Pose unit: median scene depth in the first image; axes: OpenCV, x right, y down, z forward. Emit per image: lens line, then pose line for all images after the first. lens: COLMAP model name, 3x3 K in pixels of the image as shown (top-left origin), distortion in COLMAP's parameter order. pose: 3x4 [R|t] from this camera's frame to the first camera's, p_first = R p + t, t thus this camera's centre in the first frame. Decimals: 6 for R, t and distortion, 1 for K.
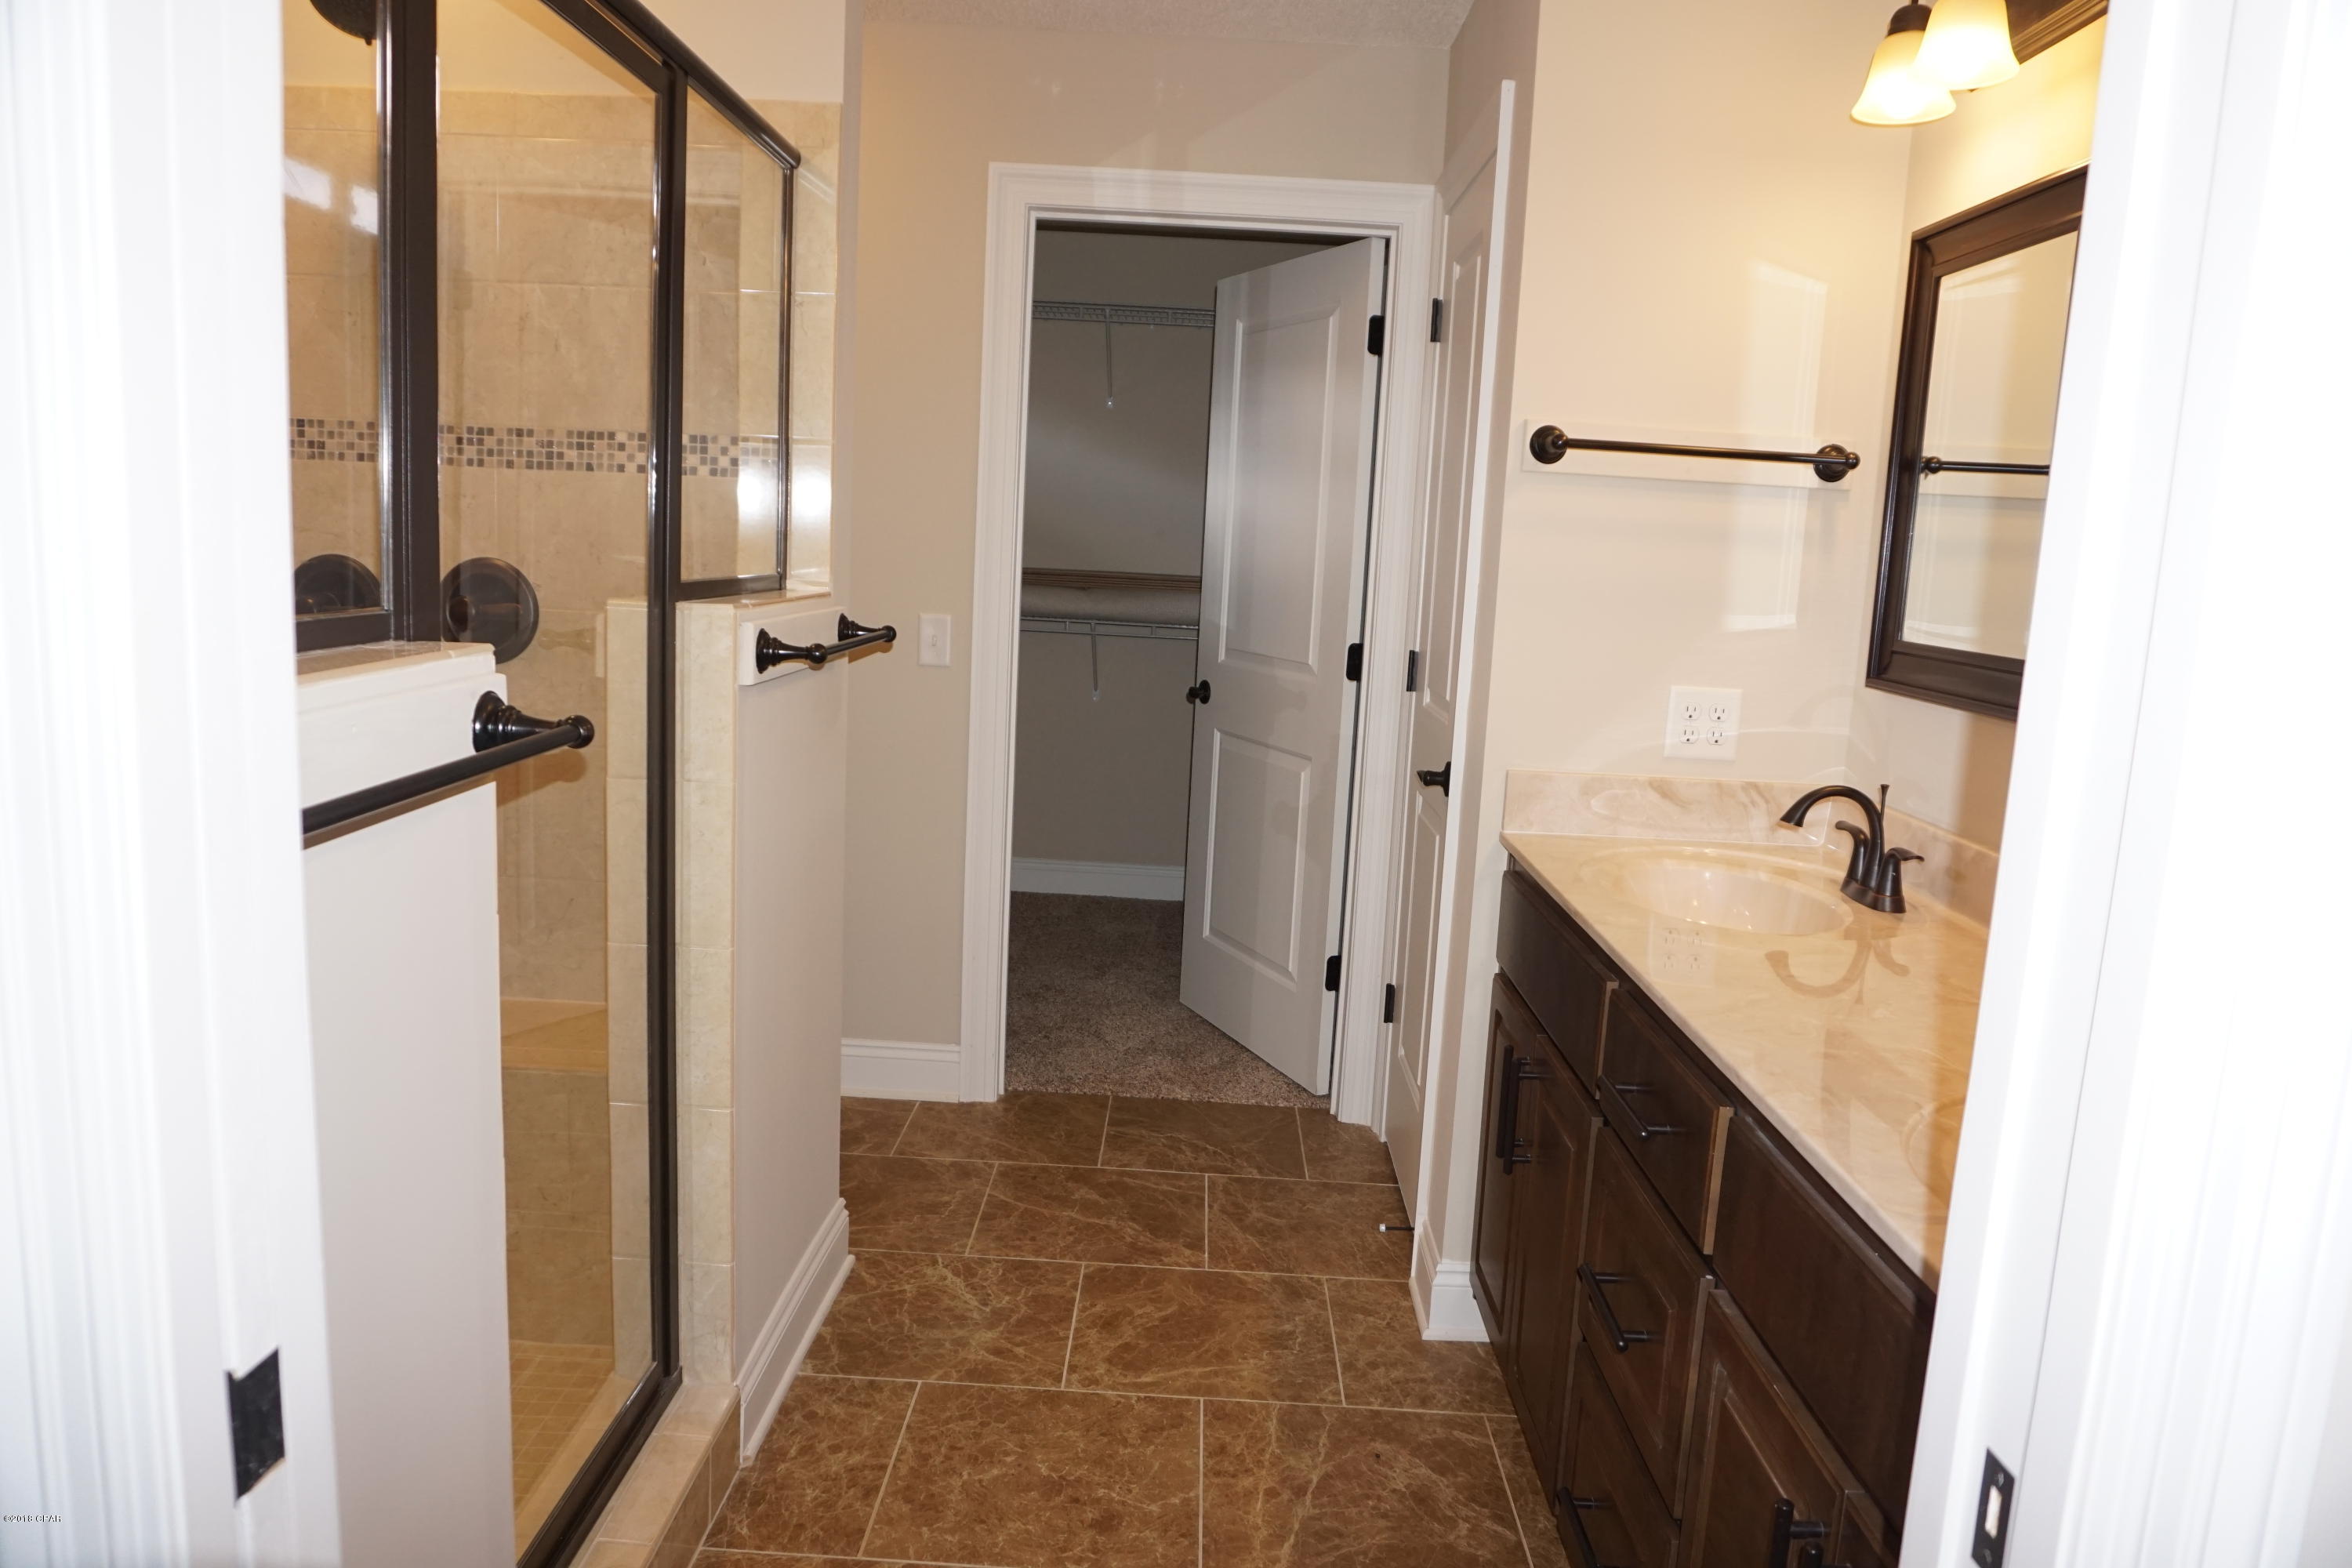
lens RADIAL K [[1569.5, 0, 1181.2], [0, 1569.5, 779.1], [0, 0, 1]] dist [0.001809, 0.006940]
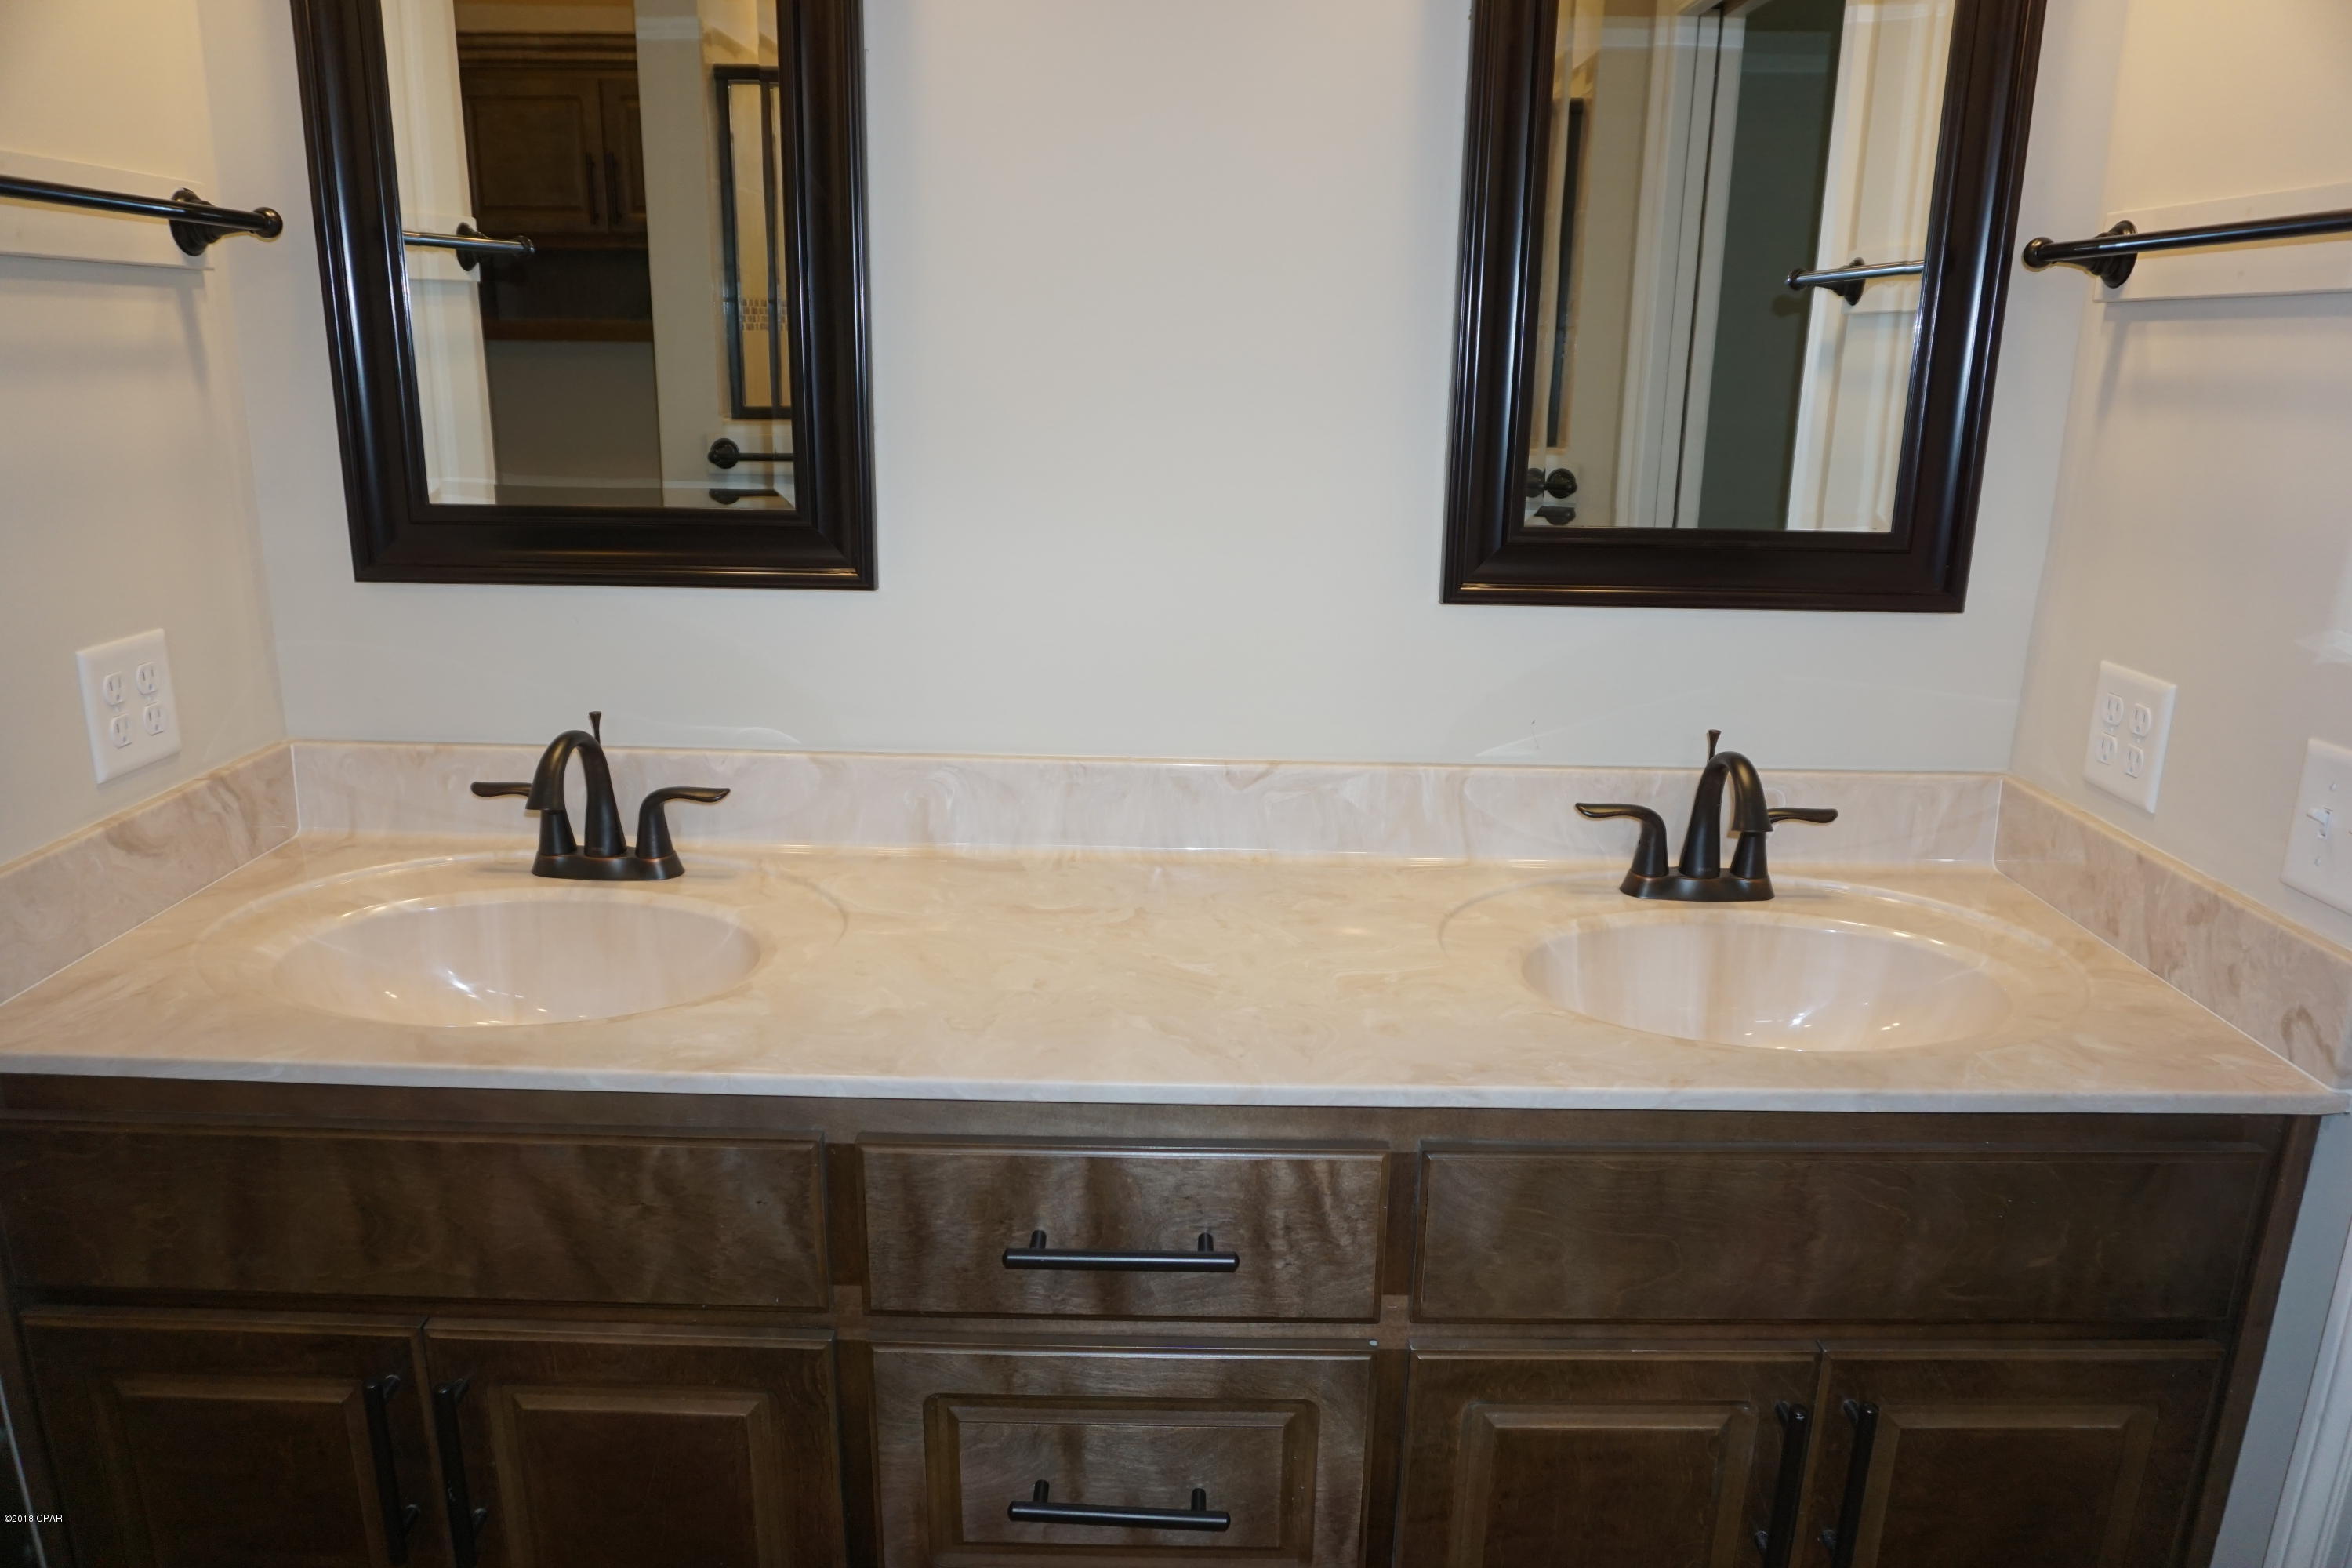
lens RADIAL K [[1569.5, 0, 1175.1], [0, 1569.5, 789.1], [0, 0, 1]] dist [0.001809, 0.006940]
pose [[0.008455, -0.320696, 0.947144, -0.198749], [0.140718, 0.938134, 0.316389, -0.130436], [-0.990014, 0.130605, 0.053060, 0.609953]]
